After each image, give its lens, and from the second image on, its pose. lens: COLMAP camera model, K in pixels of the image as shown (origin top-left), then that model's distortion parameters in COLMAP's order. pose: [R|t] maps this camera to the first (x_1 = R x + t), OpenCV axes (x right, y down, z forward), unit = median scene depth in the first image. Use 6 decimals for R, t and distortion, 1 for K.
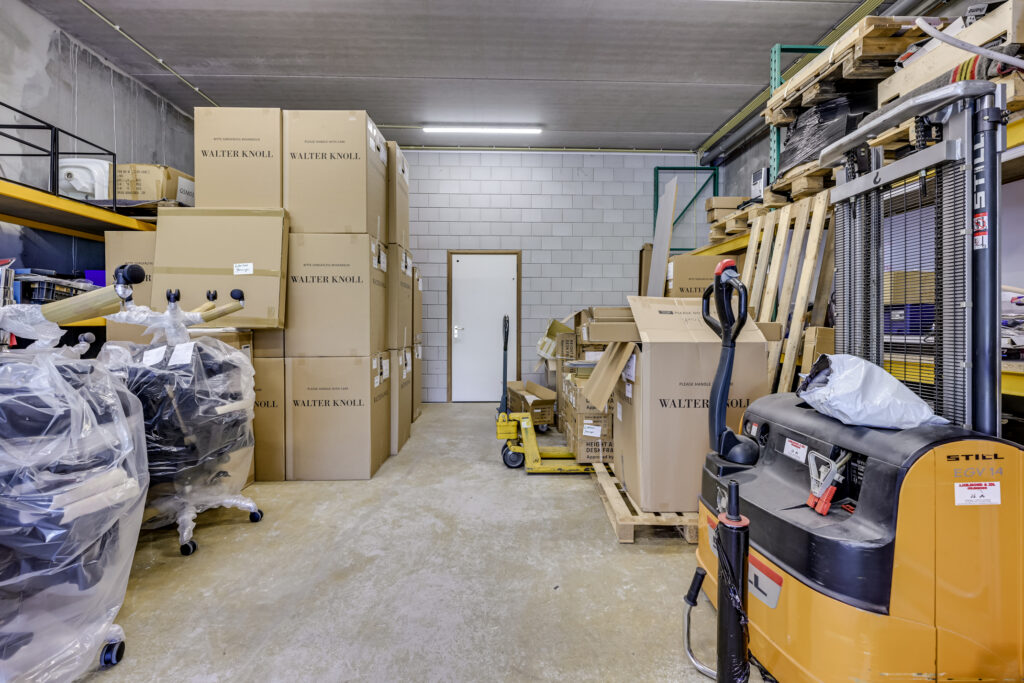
lens RADIAL K [[451.2, 0, 512.3], [0, 451.2, 326.8], [0, 0, 1]] dist [-0.001219, -0.000076]
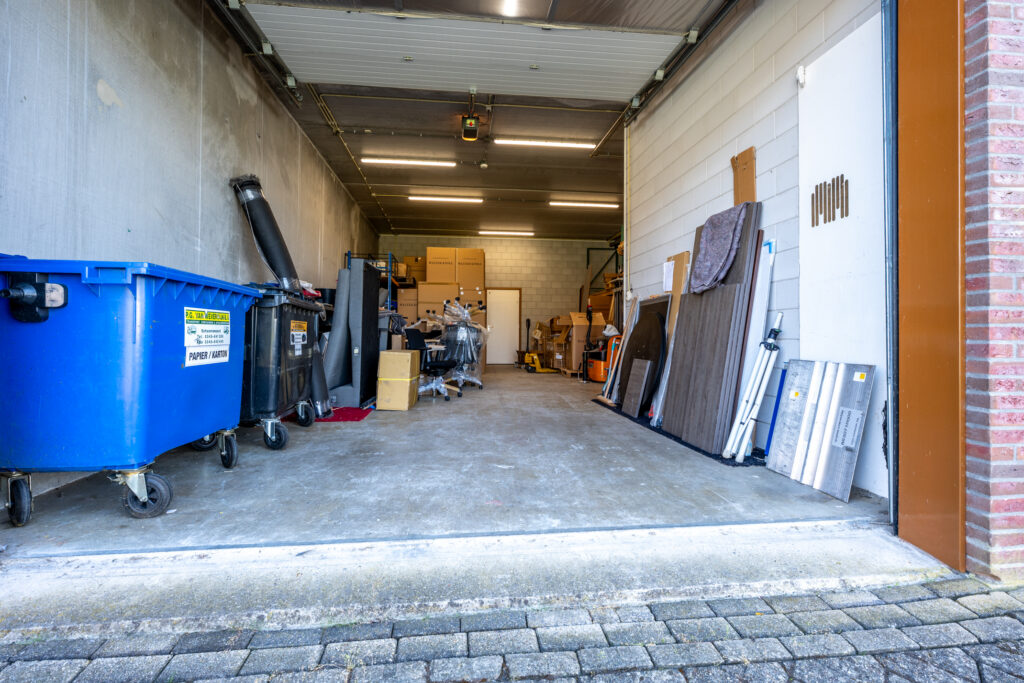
lens RADIAL K [[451.2, 0, 512.3], [0, 451.2, 326.8], [0, 0, 1]] dist [-0.001219, -0.000076]
pose [[0.995443, 0.005730, 0.095184, -0.260843], [-0.003393, 0.999689, -0.024701, 0.064751], [-0.095296, 0.024265, 0.995153, -1.215791]]
